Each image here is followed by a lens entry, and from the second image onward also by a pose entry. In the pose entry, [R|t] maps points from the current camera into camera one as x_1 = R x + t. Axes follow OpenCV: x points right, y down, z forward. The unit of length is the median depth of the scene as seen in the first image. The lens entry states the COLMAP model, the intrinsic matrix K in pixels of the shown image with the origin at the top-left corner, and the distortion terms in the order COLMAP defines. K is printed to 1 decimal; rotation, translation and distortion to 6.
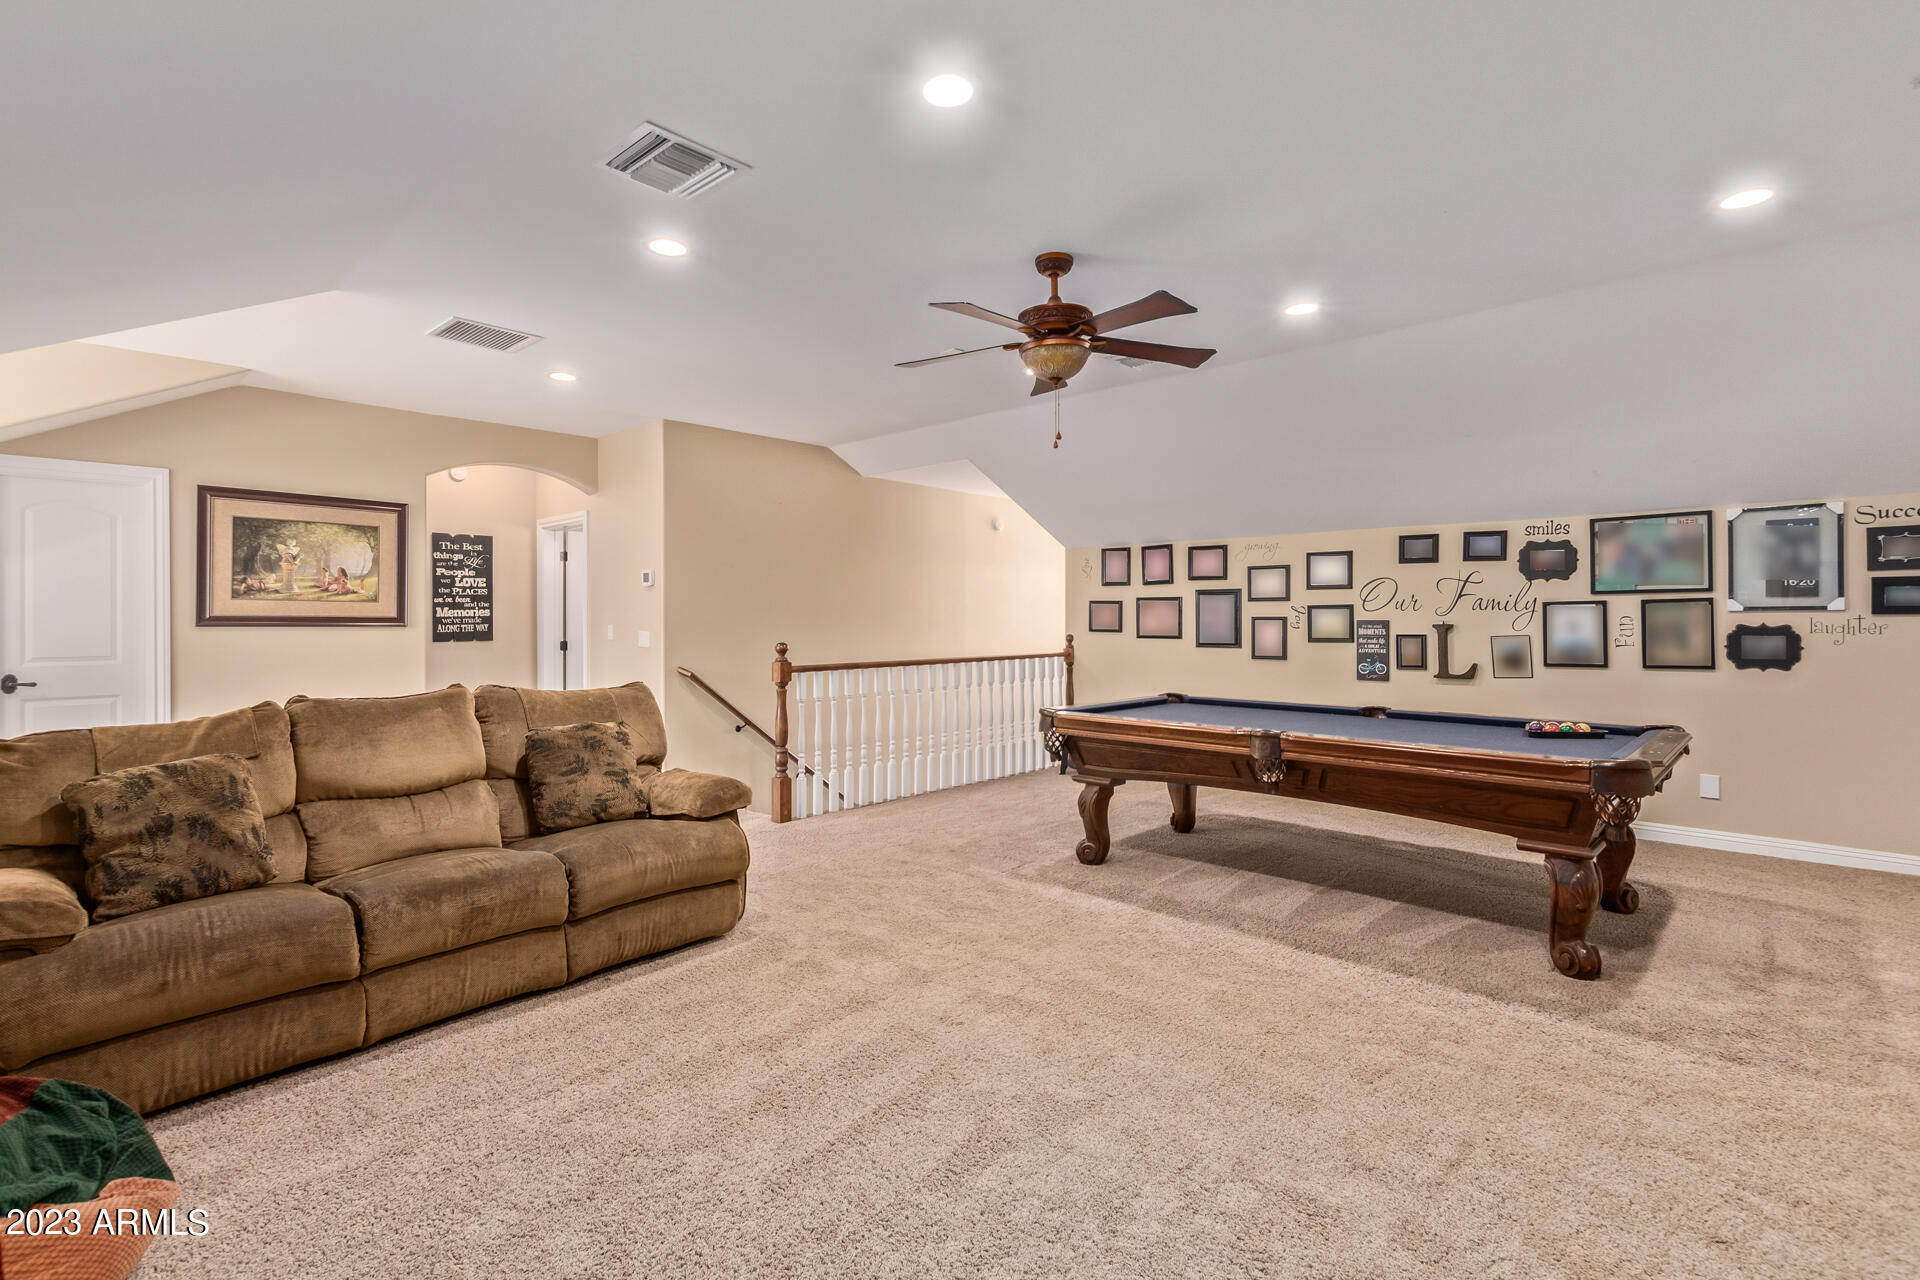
lens RADIAL K [[888.0, 0, 975.8], [0, 888.0, 623.6], [0, 0, 1]] dist [0.007956, 0.000617]
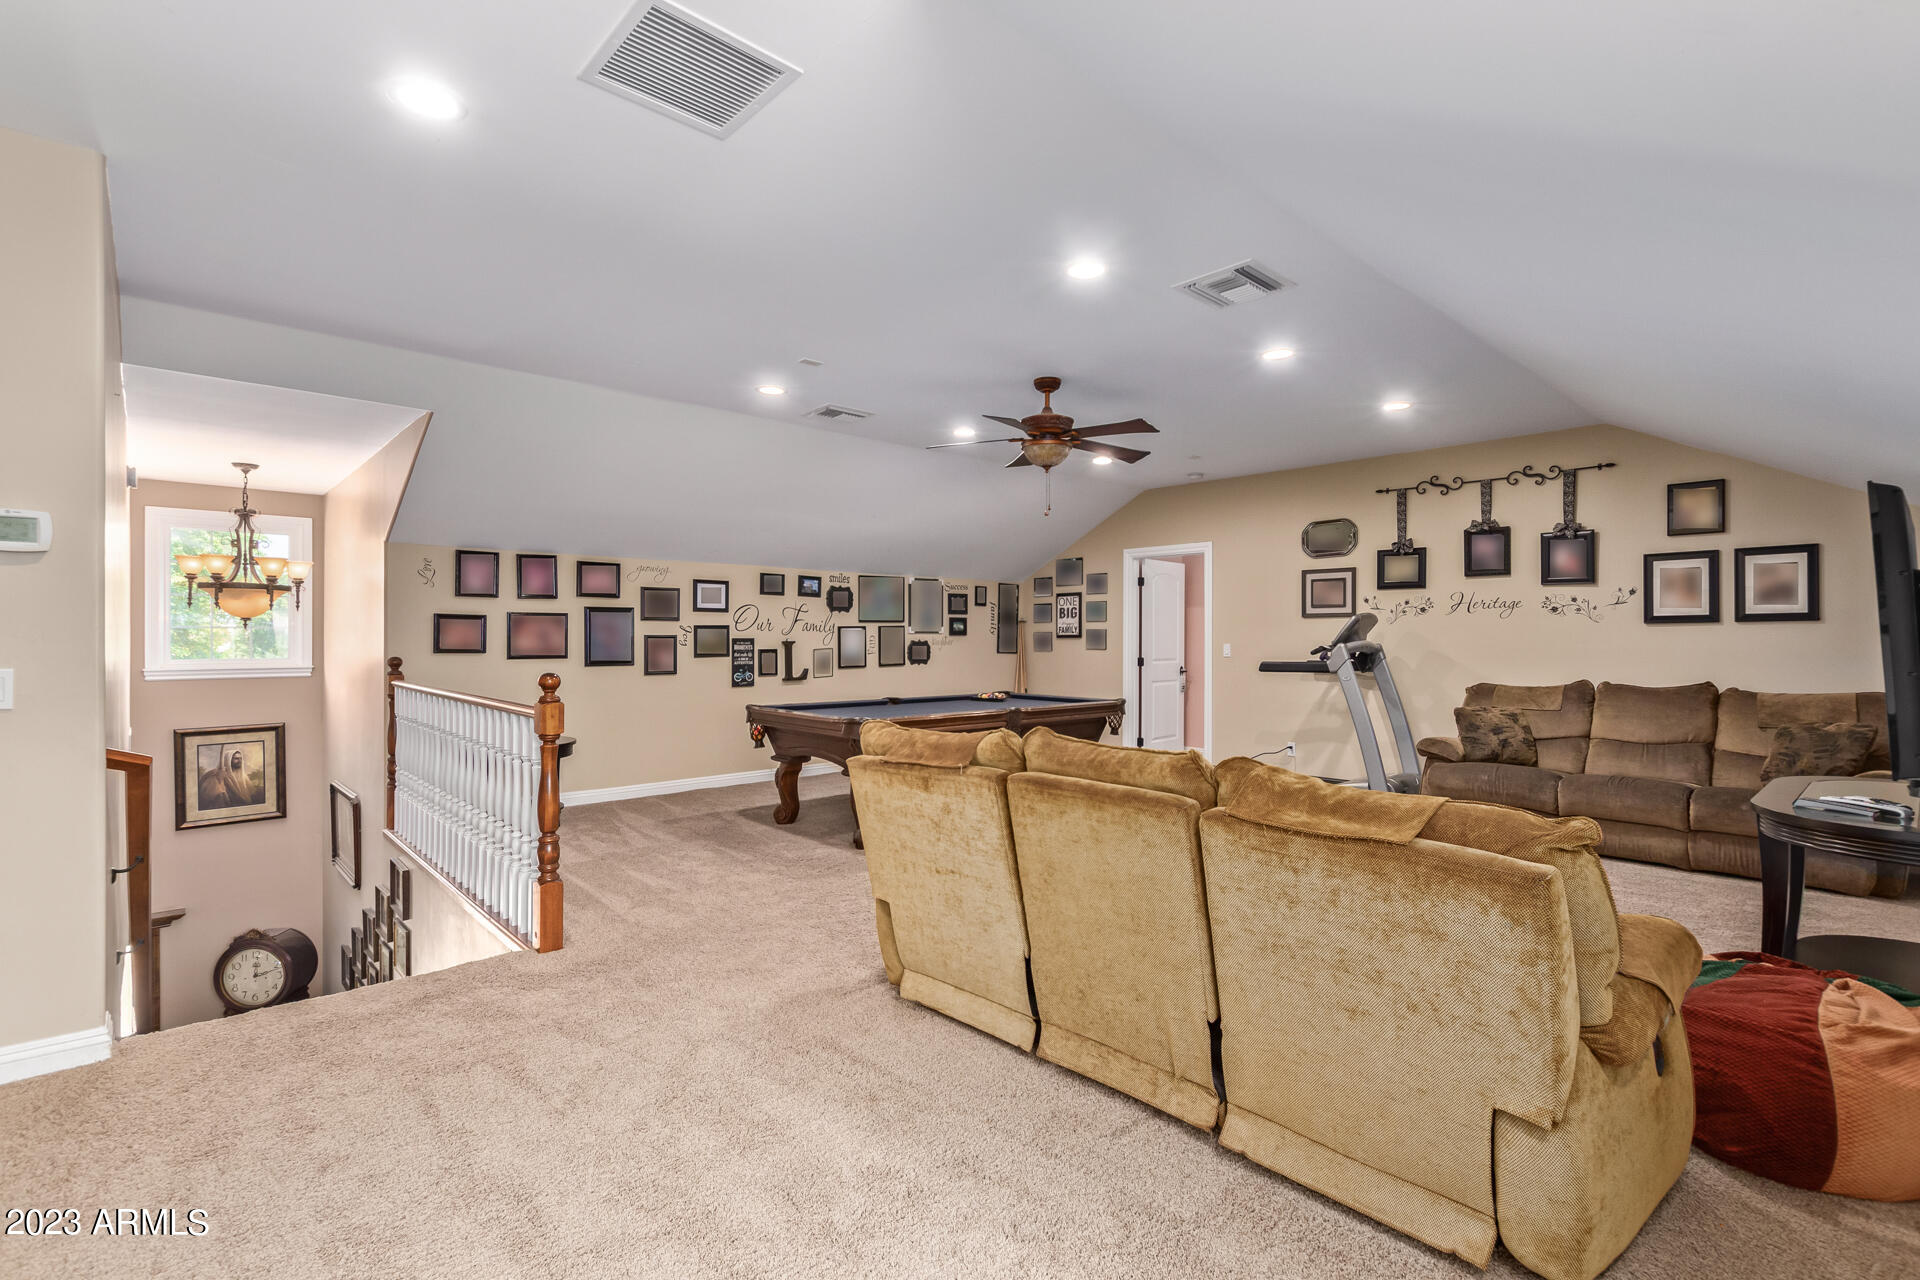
lens RADIAL K [[888.0, 0, 965.5], [0, 888.0, 639.4], [0, 0, 1]] dist [0.007956, 0.000617]
pose [[0.097438, -0.003412, 0.995236, -0.808369], [0.002278, 0.999992, 0.003206, -0.005700], [-0.995239, 0.001955, 0.097445, 0.597961]]
